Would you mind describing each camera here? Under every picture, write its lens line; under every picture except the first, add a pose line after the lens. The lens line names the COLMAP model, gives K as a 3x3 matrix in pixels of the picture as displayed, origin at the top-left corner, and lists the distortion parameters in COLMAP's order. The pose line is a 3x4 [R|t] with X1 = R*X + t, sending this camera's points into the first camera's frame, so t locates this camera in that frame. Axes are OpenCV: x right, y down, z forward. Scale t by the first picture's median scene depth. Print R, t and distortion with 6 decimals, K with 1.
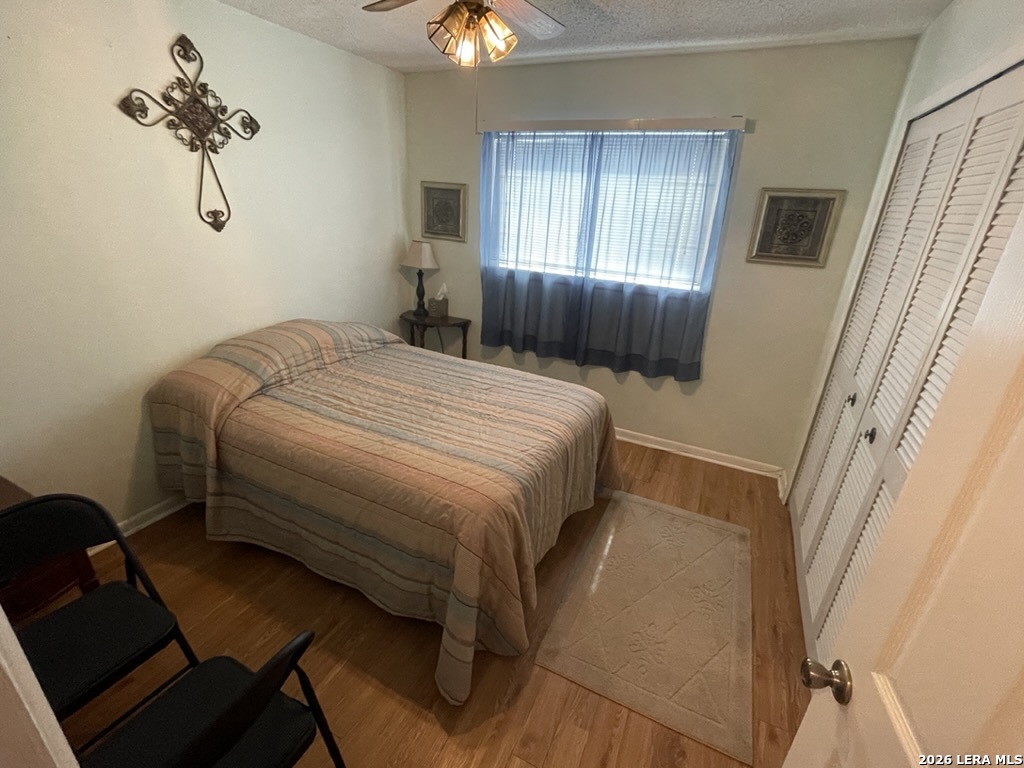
lens RADIAL K [[464.4, 0, 510.6], [0, 464.4, 384.1], [0, 0, 1]] dist [-0.004270, -0.000021]
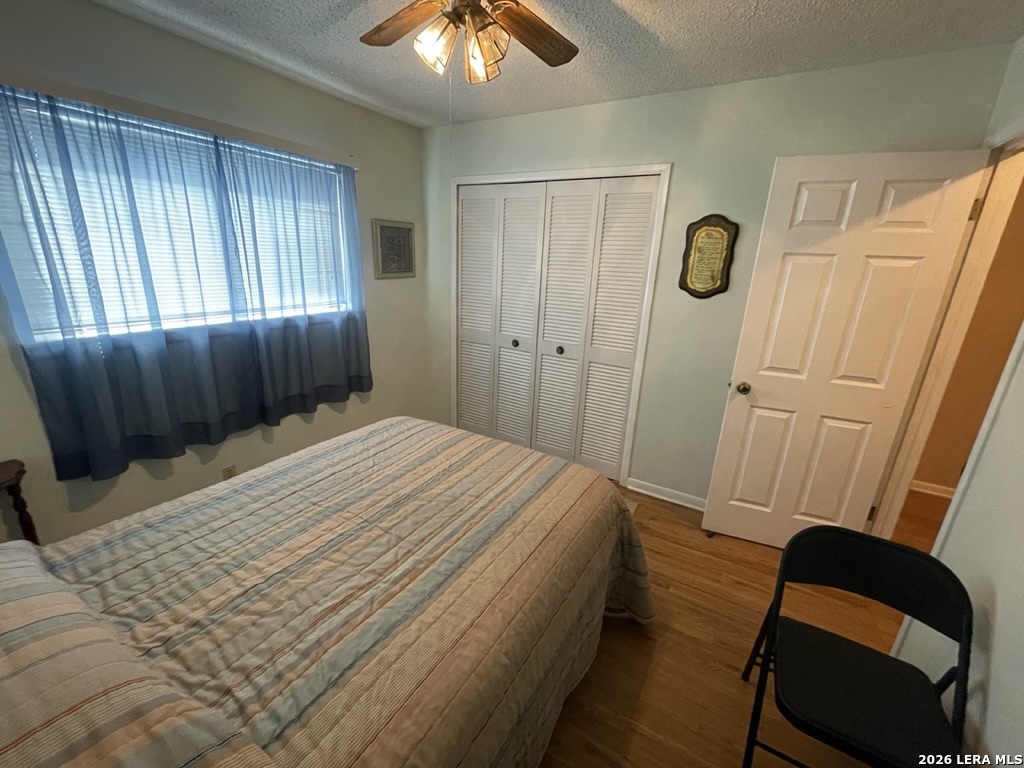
lens RADIAL K [[412.7, 0, 519.7], [0, 412.7, 378.4], [0, 0, 1]] dist [-0.002478, -0.000116]
pose [[0.077268, -0.326438, 0.942055, -0.605846], [0.344130, 0.895543, 0.282095, -0.218189], [-0.935737, 0.302393, 0.181534, 0.562984]]
